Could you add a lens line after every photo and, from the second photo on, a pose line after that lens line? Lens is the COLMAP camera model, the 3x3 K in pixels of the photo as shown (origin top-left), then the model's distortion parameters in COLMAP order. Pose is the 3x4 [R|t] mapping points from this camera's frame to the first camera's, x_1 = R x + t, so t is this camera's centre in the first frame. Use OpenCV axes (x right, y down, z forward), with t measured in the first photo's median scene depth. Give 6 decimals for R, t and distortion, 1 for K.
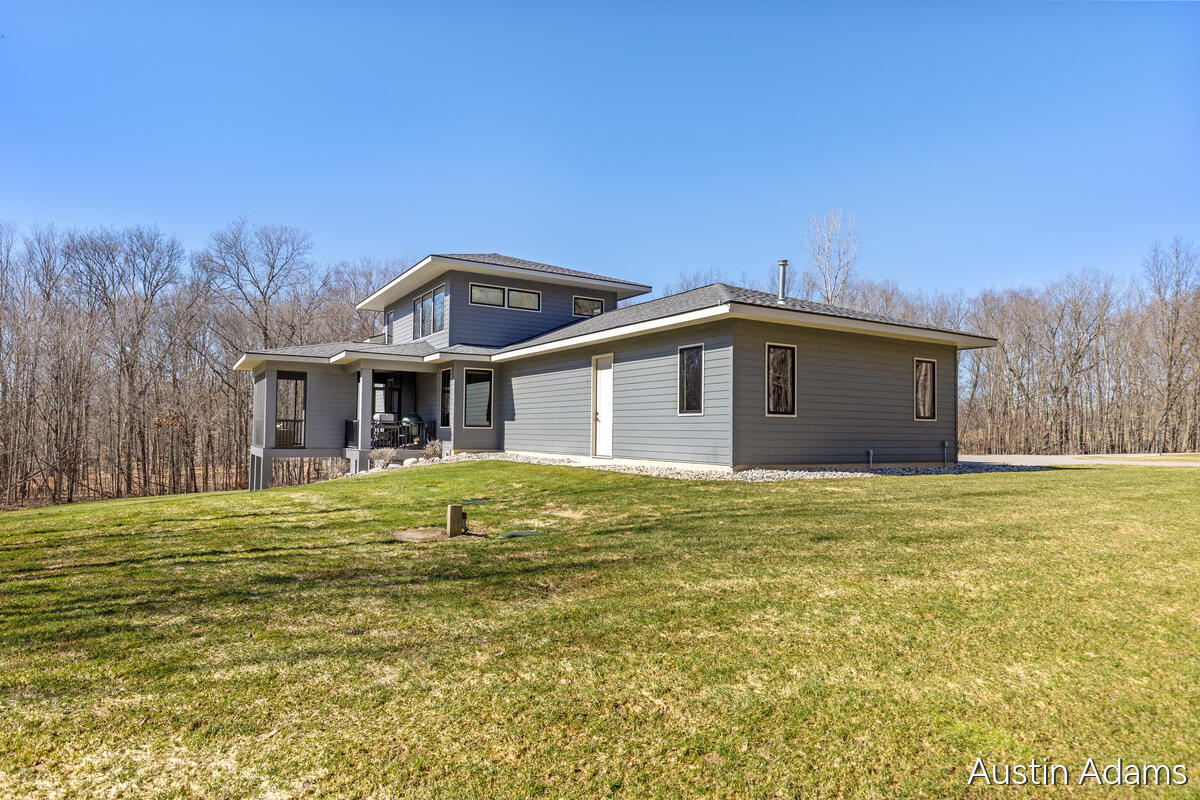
lens RADIAL K [[695.4, 0, 600.0], [0, 695.4, 400.0], [0, 0, 1]] dist [0.000586, 0.000054]
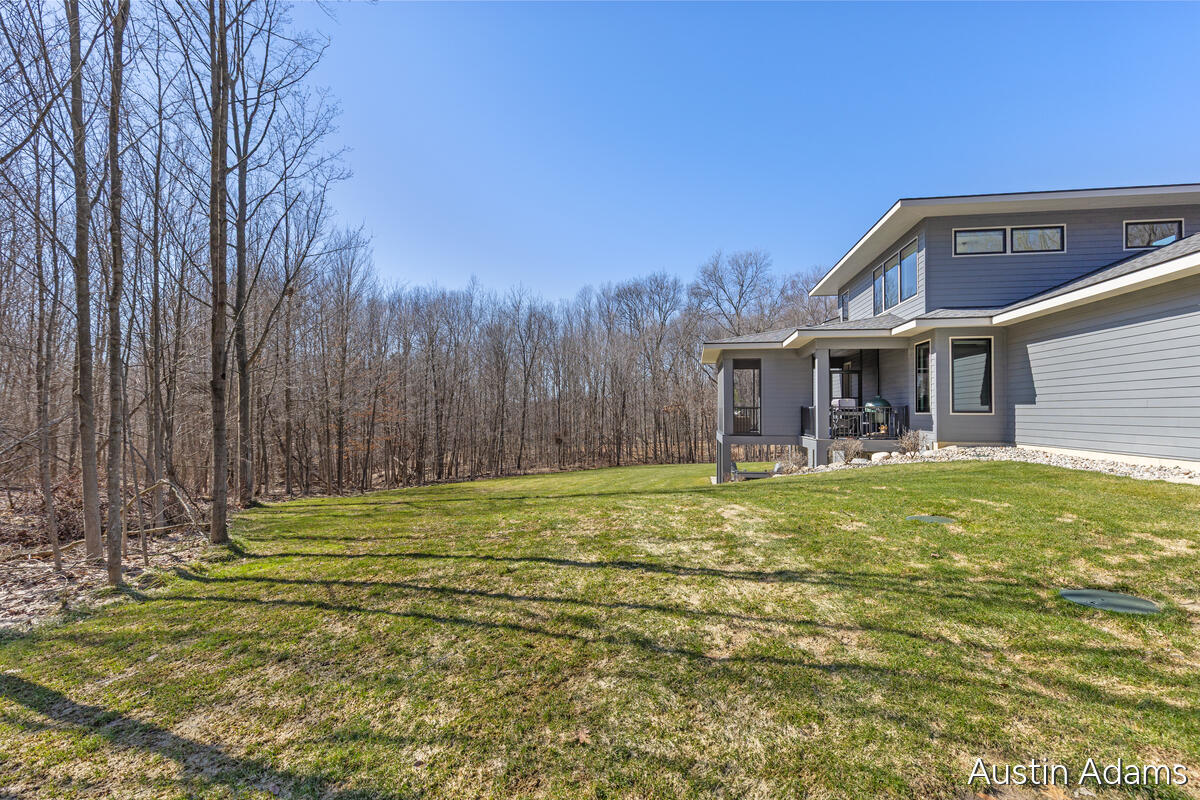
lens RADIAL K [[557.6, 0, 600.0], [0, 557.6, 400.0], [0, 0, 1]] dist [0.001395, 0.000749]
pose [[0.763563, -0.024225, -0.645279, -0.086105], [0.036418, 0.999321, 0.005577, 0.005647], [0.644705, -0.027759, 0.763927, 0.248279]]
